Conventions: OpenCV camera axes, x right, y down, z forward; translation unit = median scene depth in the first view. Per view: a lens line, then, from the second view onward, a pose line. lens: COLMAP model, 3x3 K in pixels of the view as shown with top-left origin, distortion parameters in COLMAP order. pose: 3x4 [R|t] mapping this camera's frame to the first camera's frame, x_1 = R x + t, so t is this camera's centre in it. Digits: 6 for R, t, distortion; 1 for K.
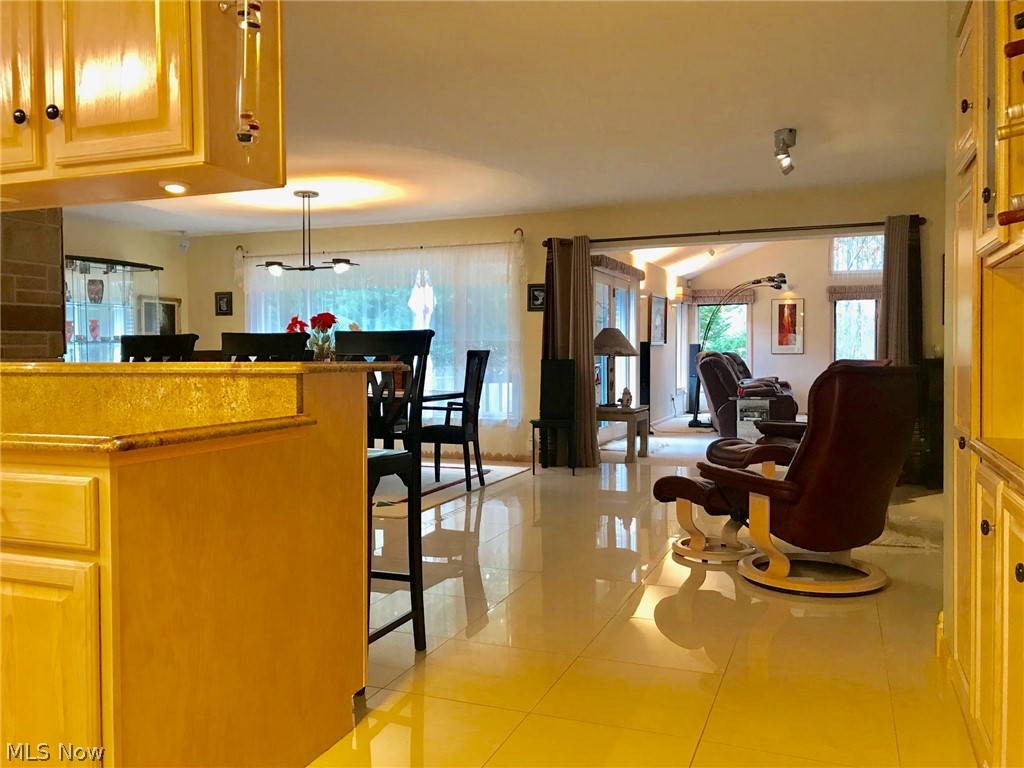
lens RADIAL K [[853.2, 0, 501.0], [0, 853.2, 382.4], [0, 0, 1]] dist [0.111746, -0.173956]
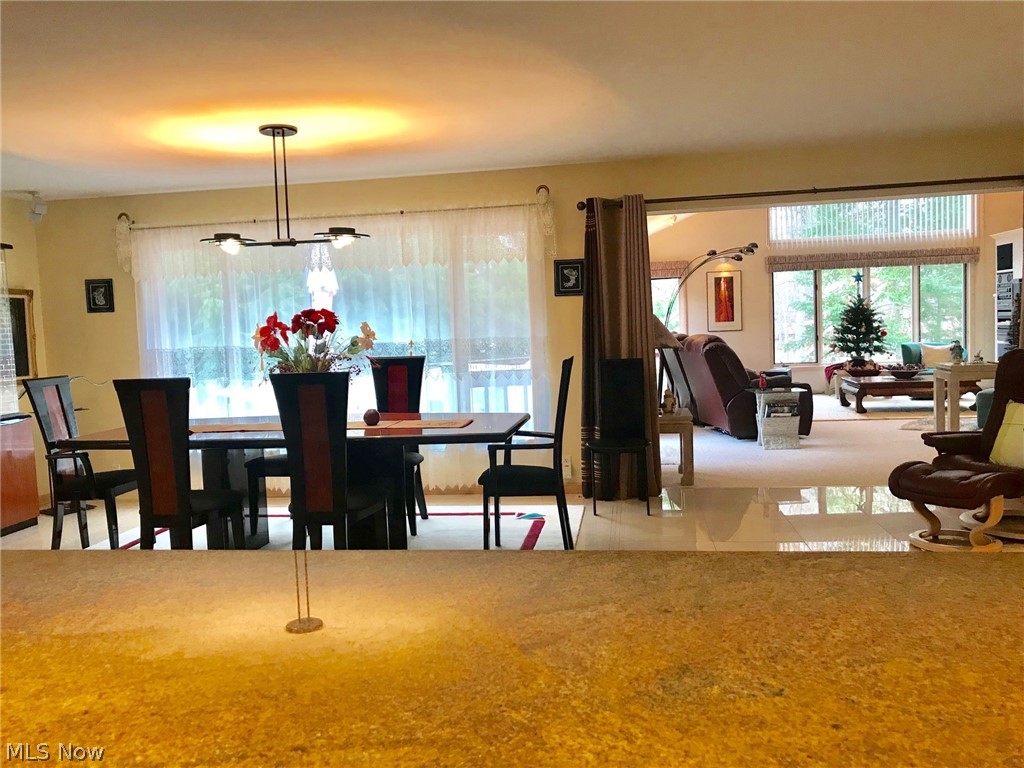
lens RADIAL K [[853.2, 0, 501.0], [0, 853.2, 382.4], [0, 0, 1]] dist [0.111746, -0.173956]
pose [[0.973171, -0.050487, 0.224476, -0.196286], [0.043928, 0.998452, 0.034121, -0.036003], [-0.225851, -0.023345, 0.973882, 0.278839]]
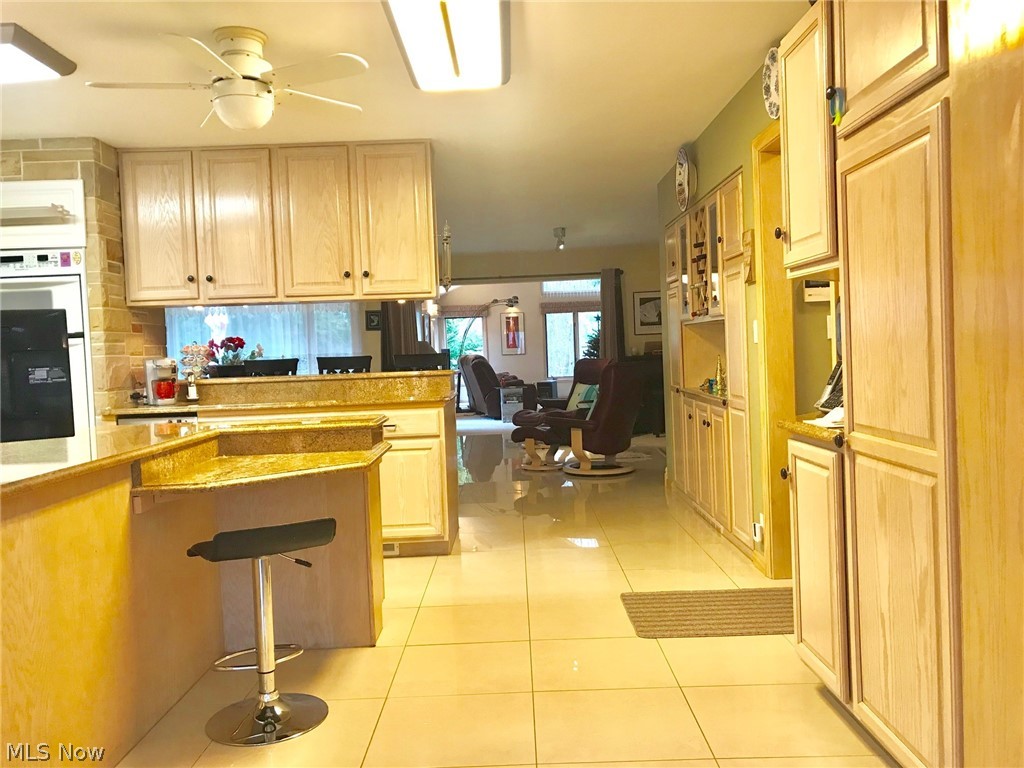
lens RADIAL K [[853.2, 0, 501.0], [0, 853.2, 382.4], [0, 0, 1]] dist [0.111746, -0.173956]
pose [[0.933604, -0.044745, 0.355502, -0.267262], [0.045484, 0.998945, 0.006284, 0.000914], [-0.355408, 0.010303, 0.934654, -0.372131]]
